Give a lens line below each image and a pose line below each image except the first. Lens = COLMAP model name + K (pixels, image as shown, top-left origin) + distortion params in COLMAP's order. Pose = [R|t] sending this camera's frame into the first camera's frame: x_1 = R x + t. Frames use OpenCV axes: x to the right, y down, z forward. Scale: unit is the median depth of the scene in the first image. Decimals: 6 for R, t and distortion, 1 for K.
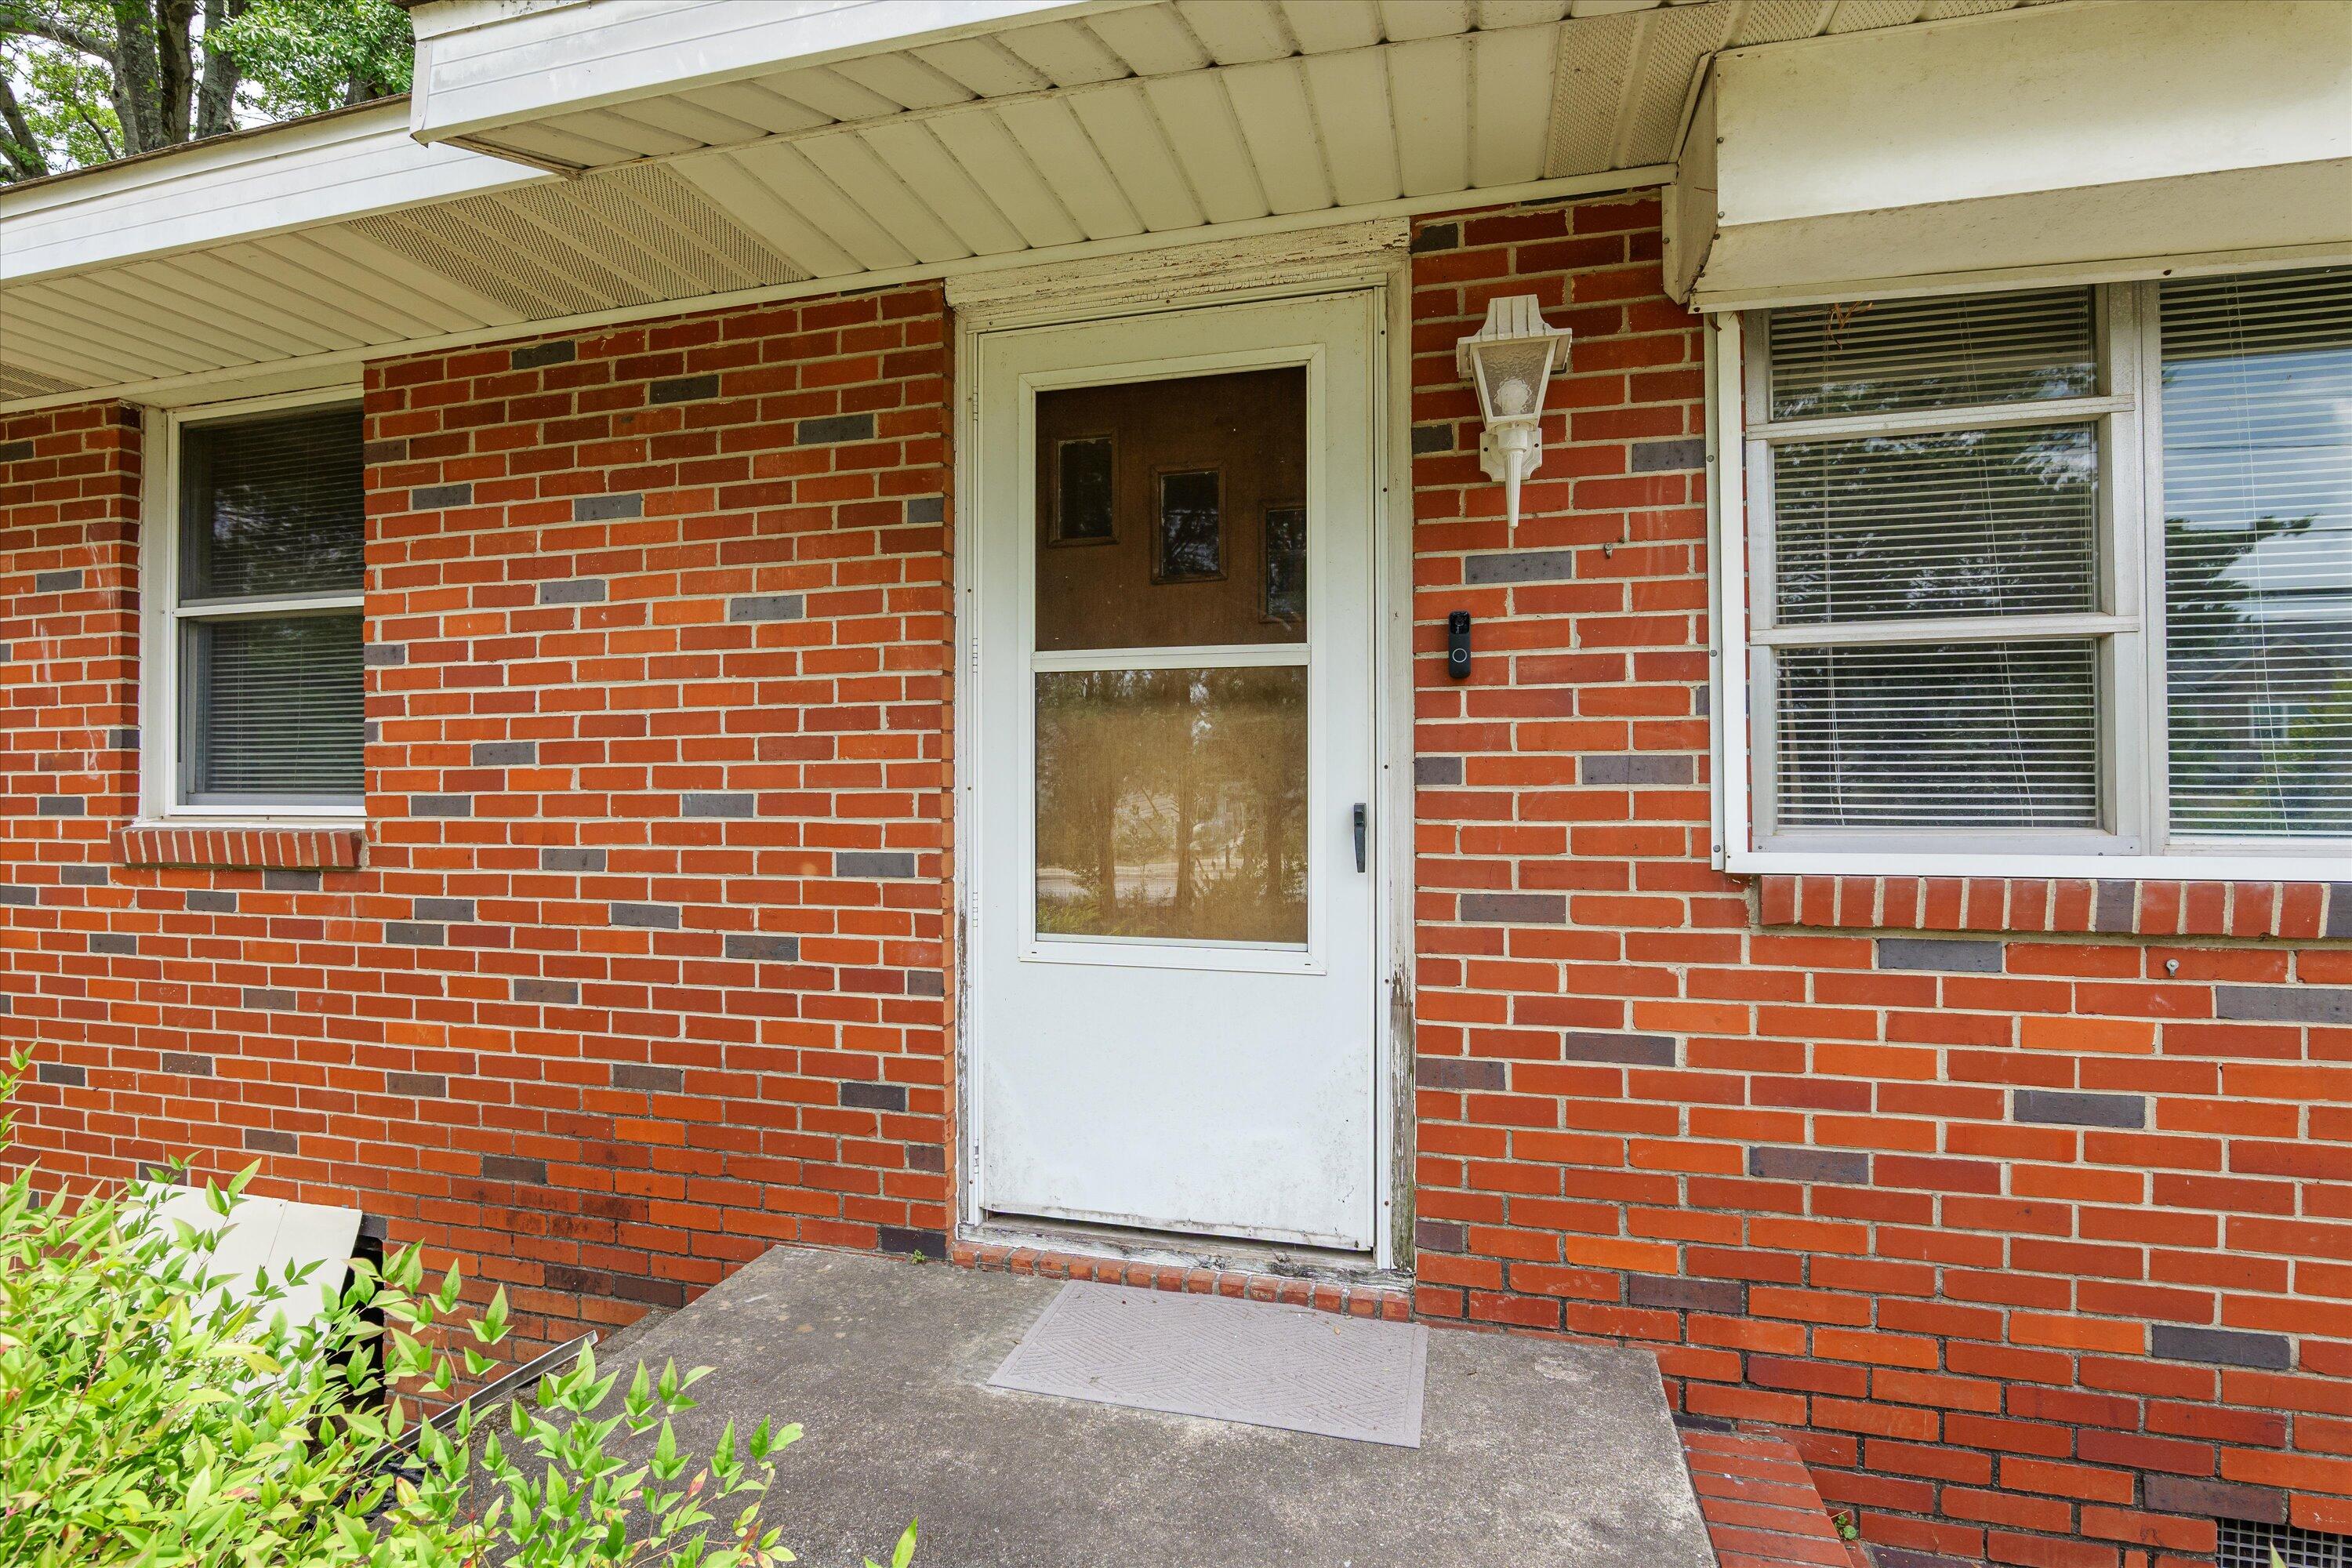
lens RADIAL K [[1086.3, 0, 1197.3], [0, 1086.3, 788.0], [0, 0, 1]] dist [-0.023107, 0.000523]
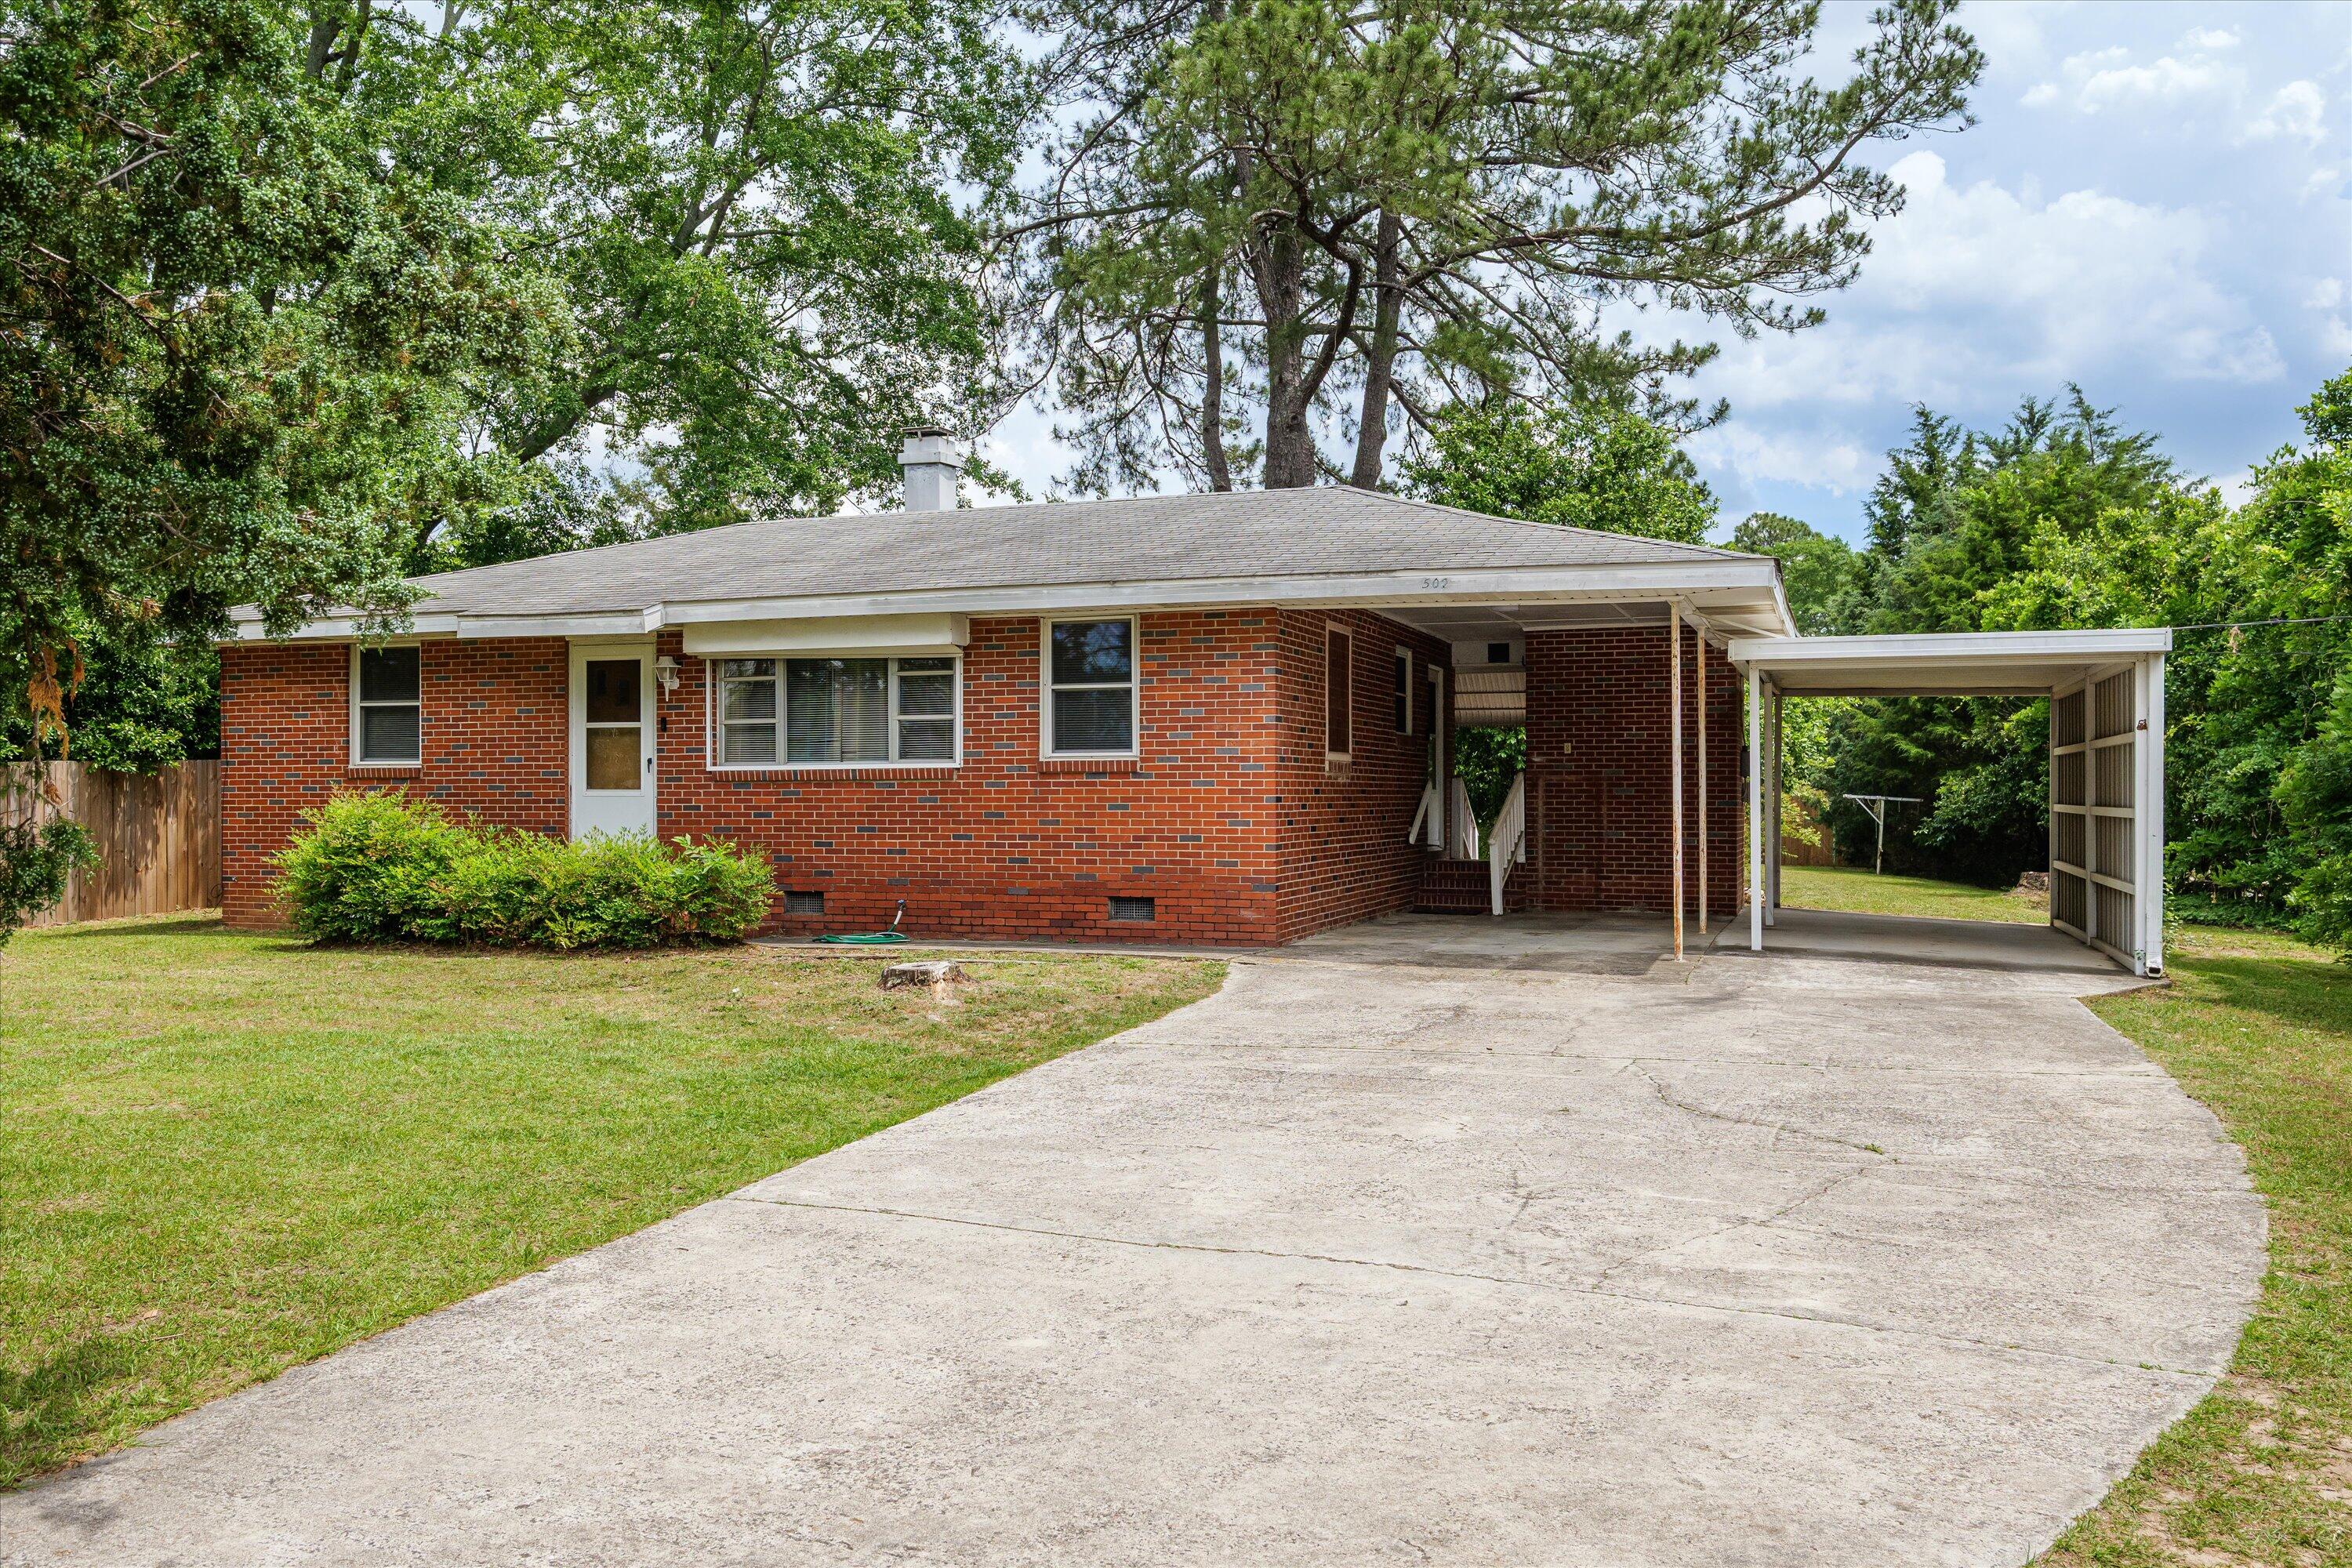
lens RADIAL K [[1764.6, 0, 1193.2], [0, 1764.6, 777.7], [0, 0, 1]] dist [0.001042, -0.005840]
pose [[0.996286, -0.001111, -0.086095, 2.764187], [0.000683, 0.999987, -0.005000, 0.122822], [0.086099, 0.004923, 0.996274, -5.577831]]
